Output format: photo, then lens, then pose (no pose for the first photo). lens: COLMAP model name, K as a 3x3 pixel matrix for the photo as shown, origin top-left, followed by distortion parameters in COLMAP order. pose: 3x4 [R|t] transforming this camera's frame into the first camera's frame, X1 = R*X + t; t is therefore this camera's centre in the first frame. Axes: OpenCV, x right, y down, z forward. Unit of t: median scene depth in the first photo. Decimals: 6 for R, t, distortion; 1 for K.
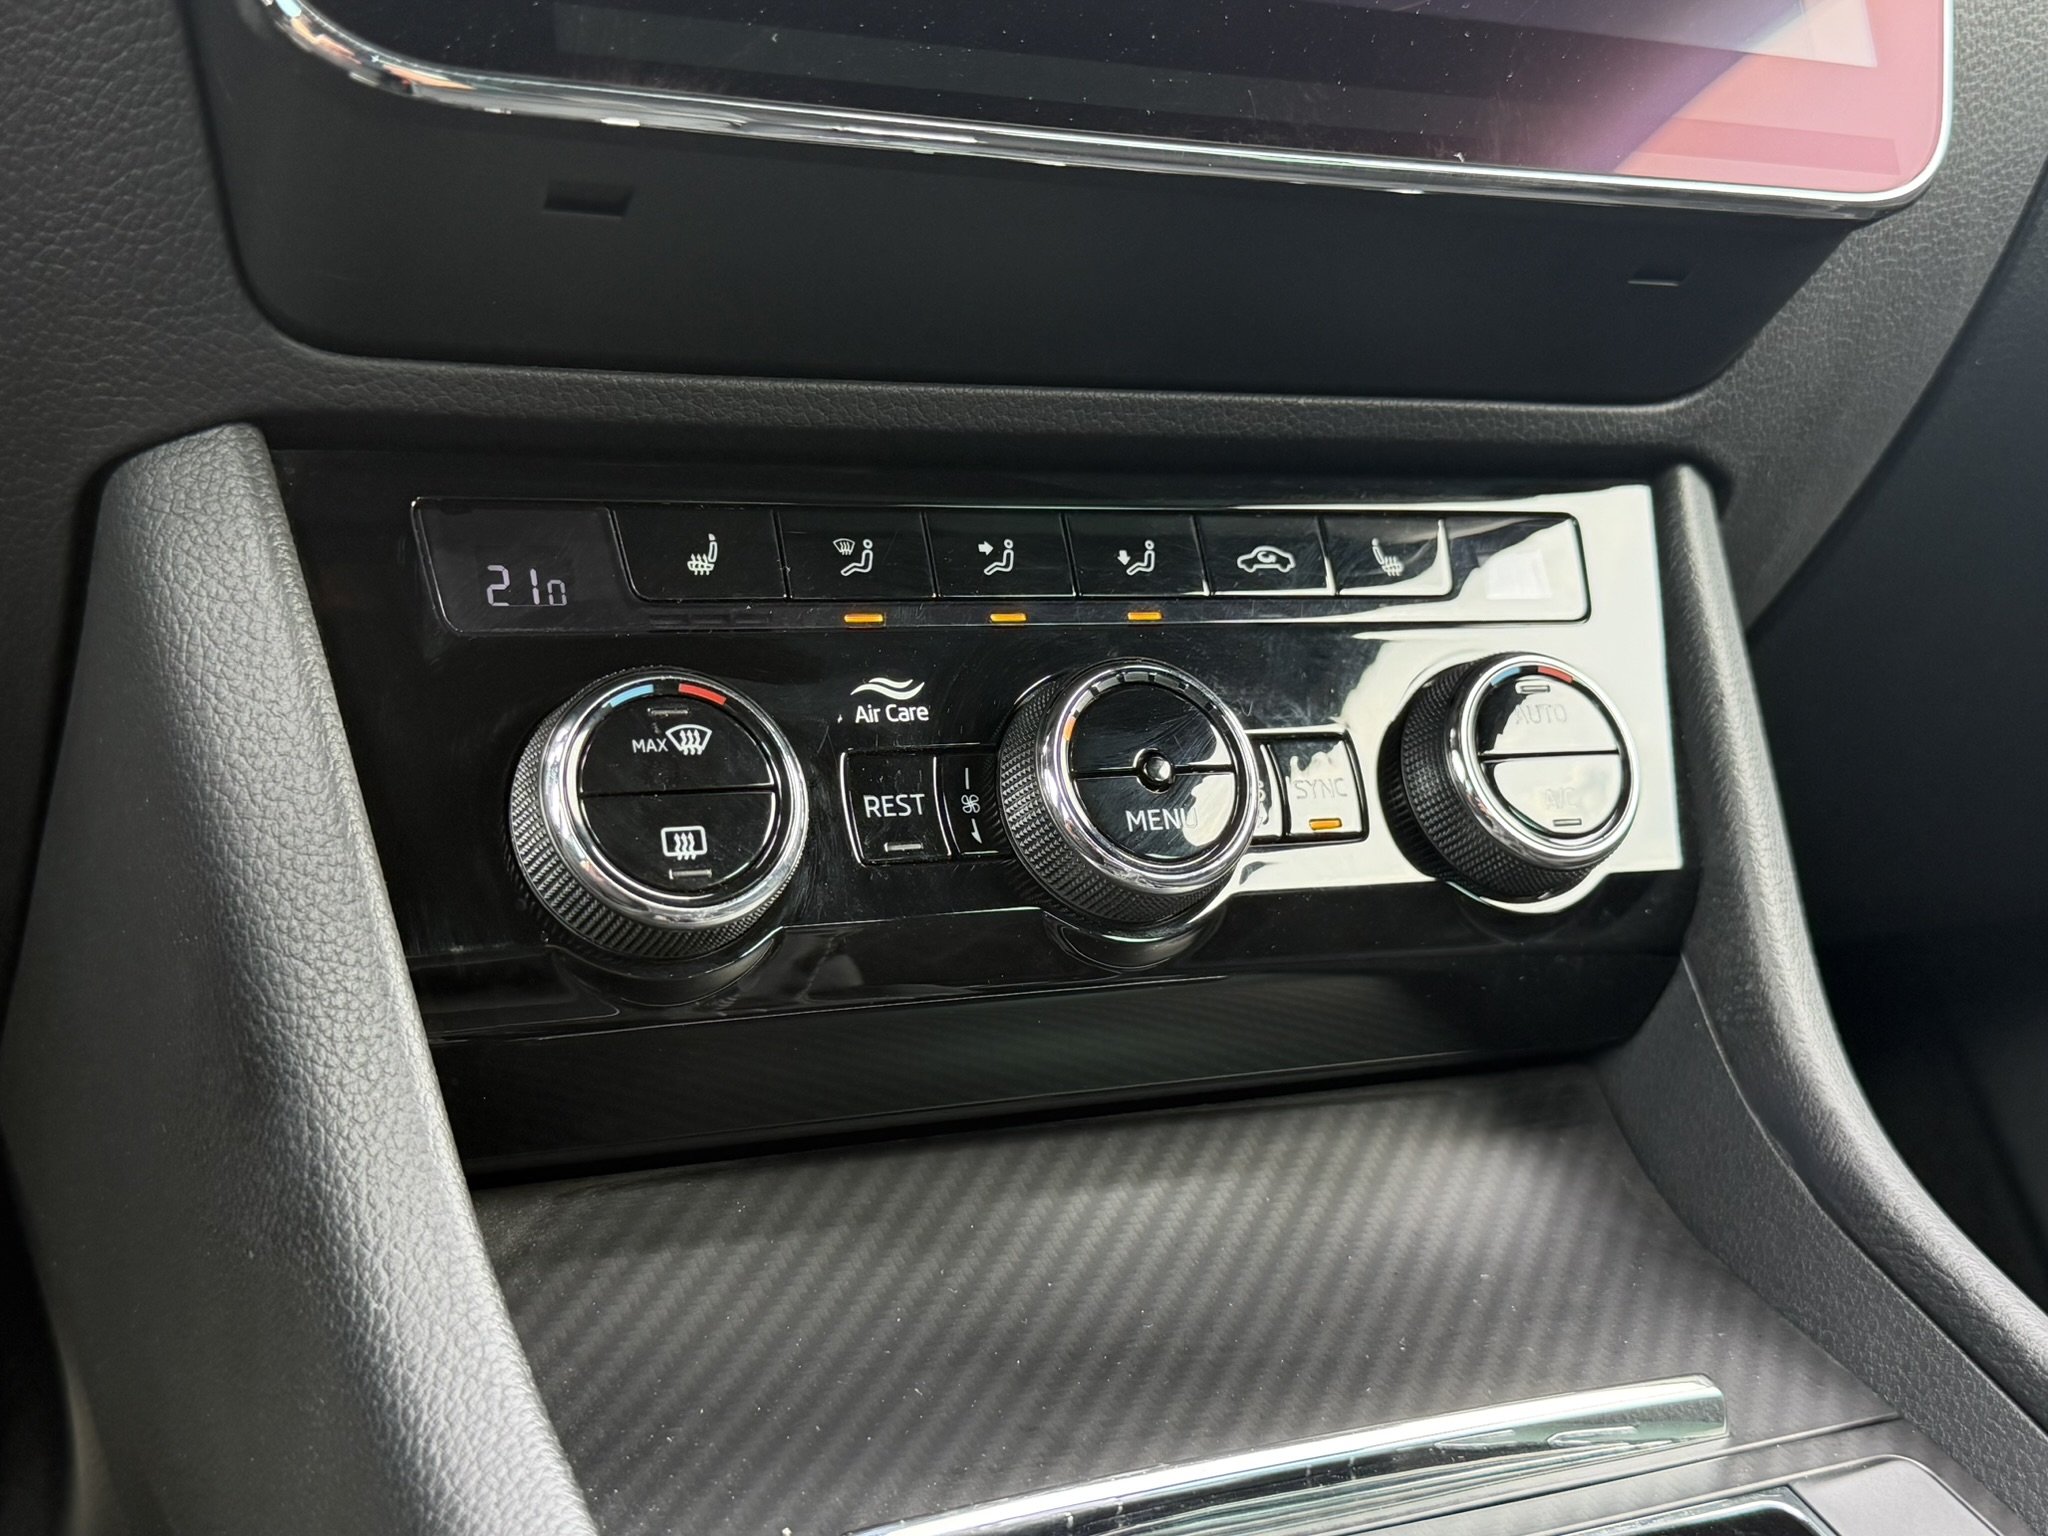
lens RADIAL K [[2341.7, 0, 1024.0], [0, 2341.7, 768.0], [0, 0, 1]] dist [0.152118, 0.007002]
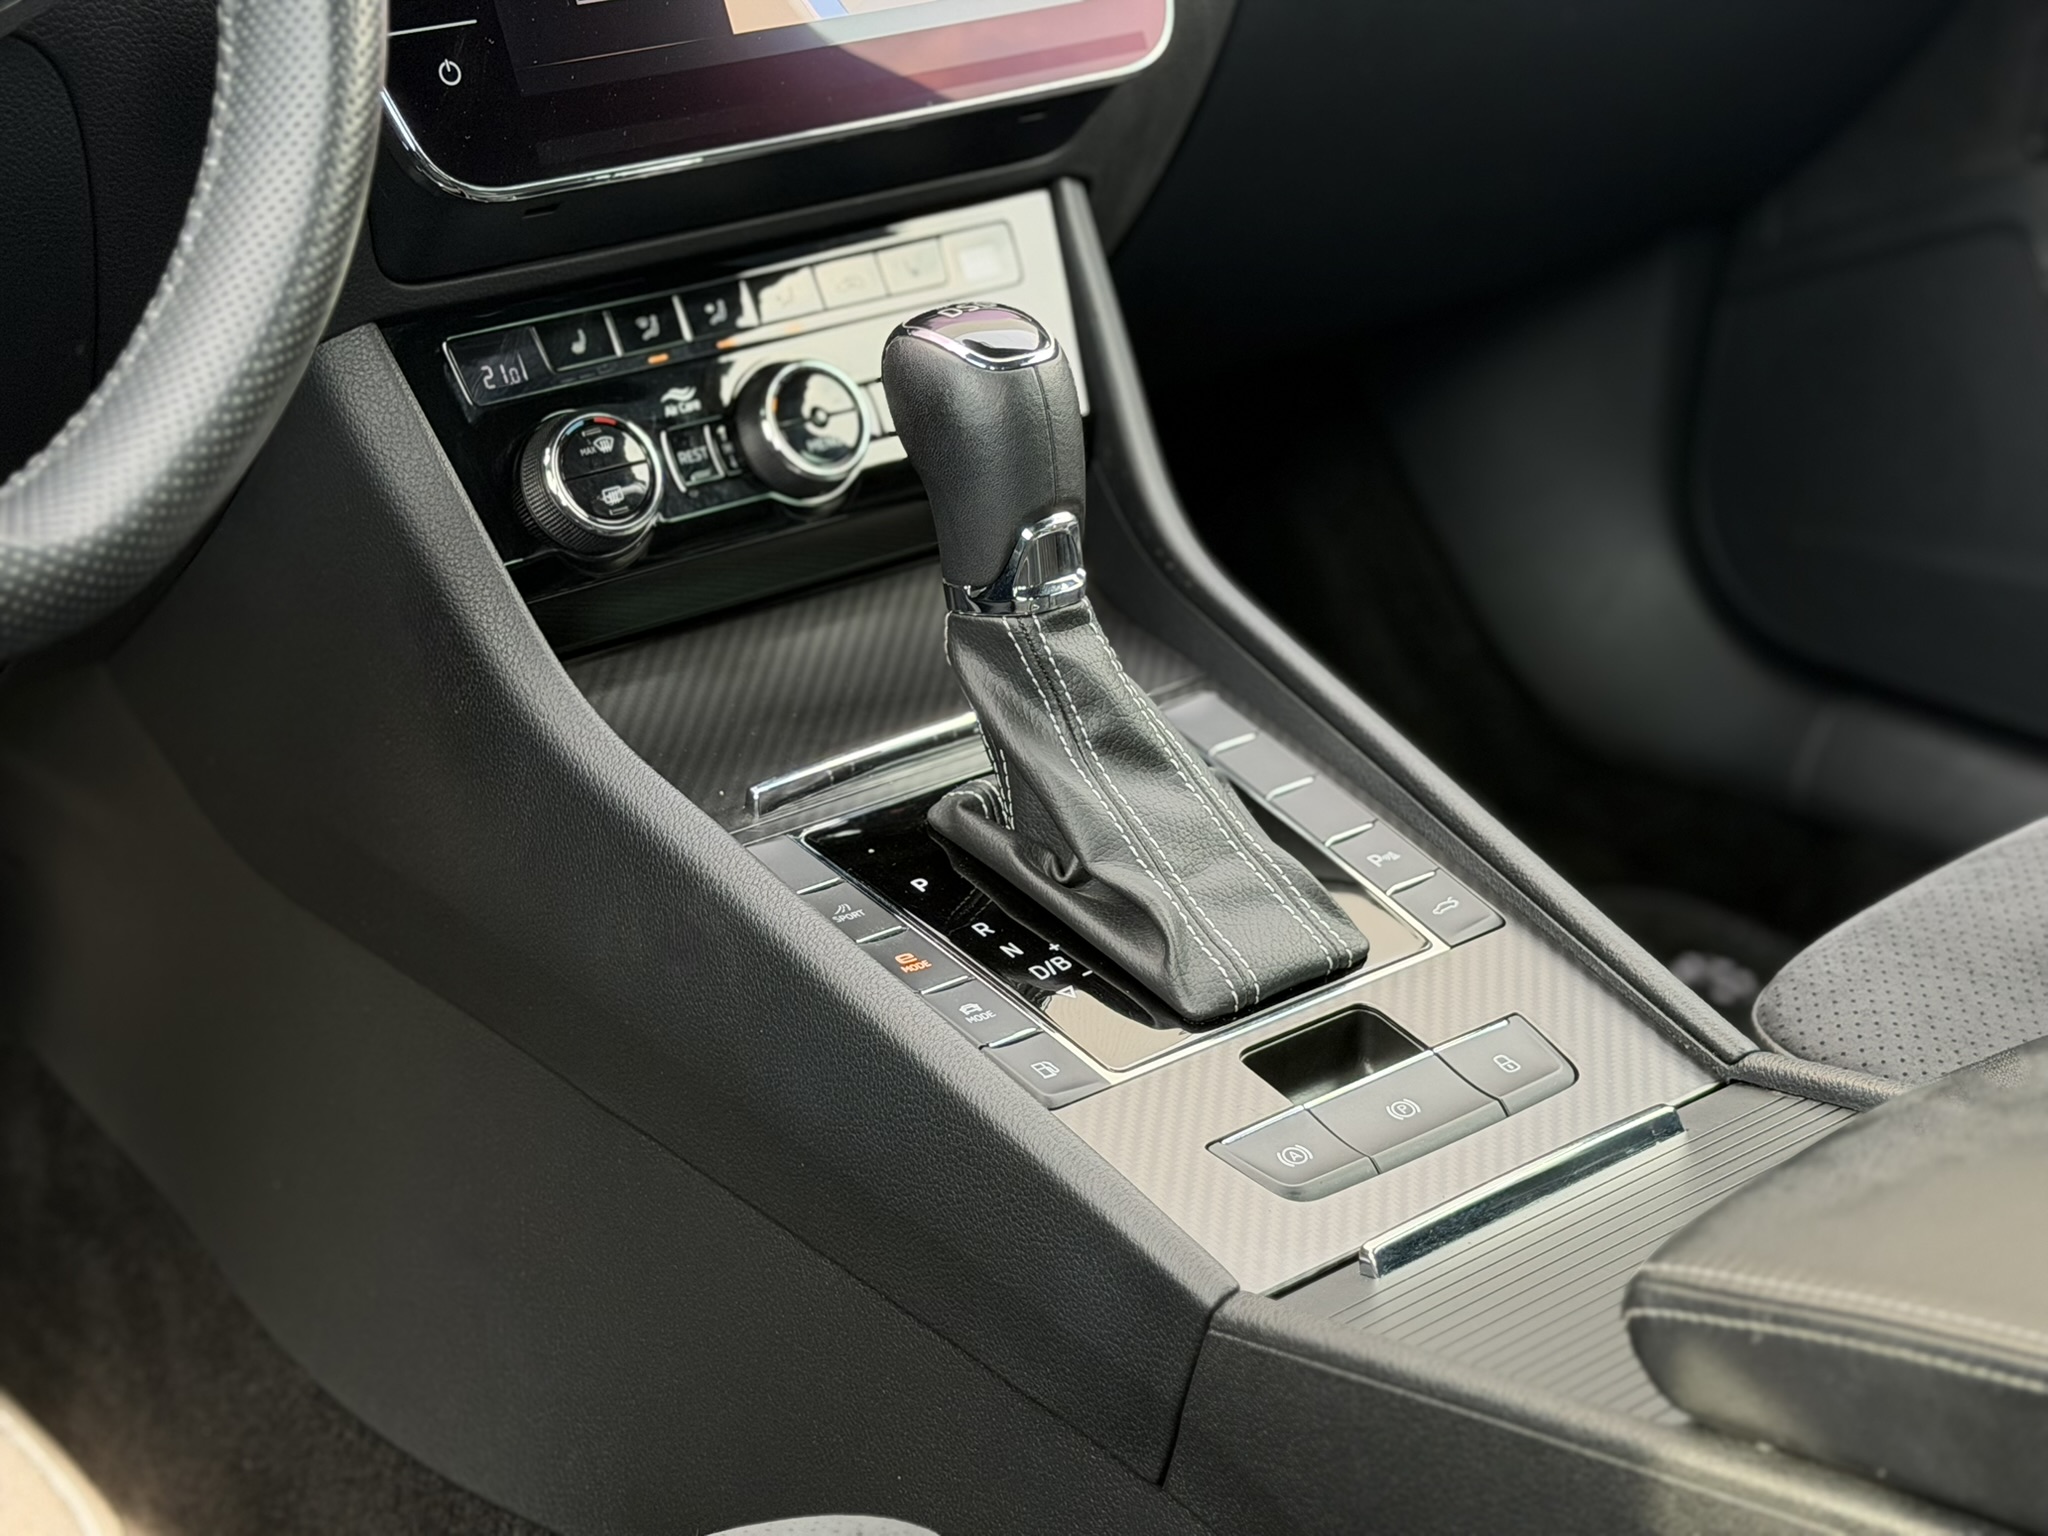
lens RADIAL K [[3583.3, 0, 1024.0], [0, 3583.3, 768.0], [0, 0, 1]] dist [0.008680, -0.002904]
pose [[0.969473, -0.158355, 0.187204, -0.391132], [0.116053, 0.968893, 0.218580, -0.355808], [-0.215994, -0.190182, 0.957694, -1.996665]]
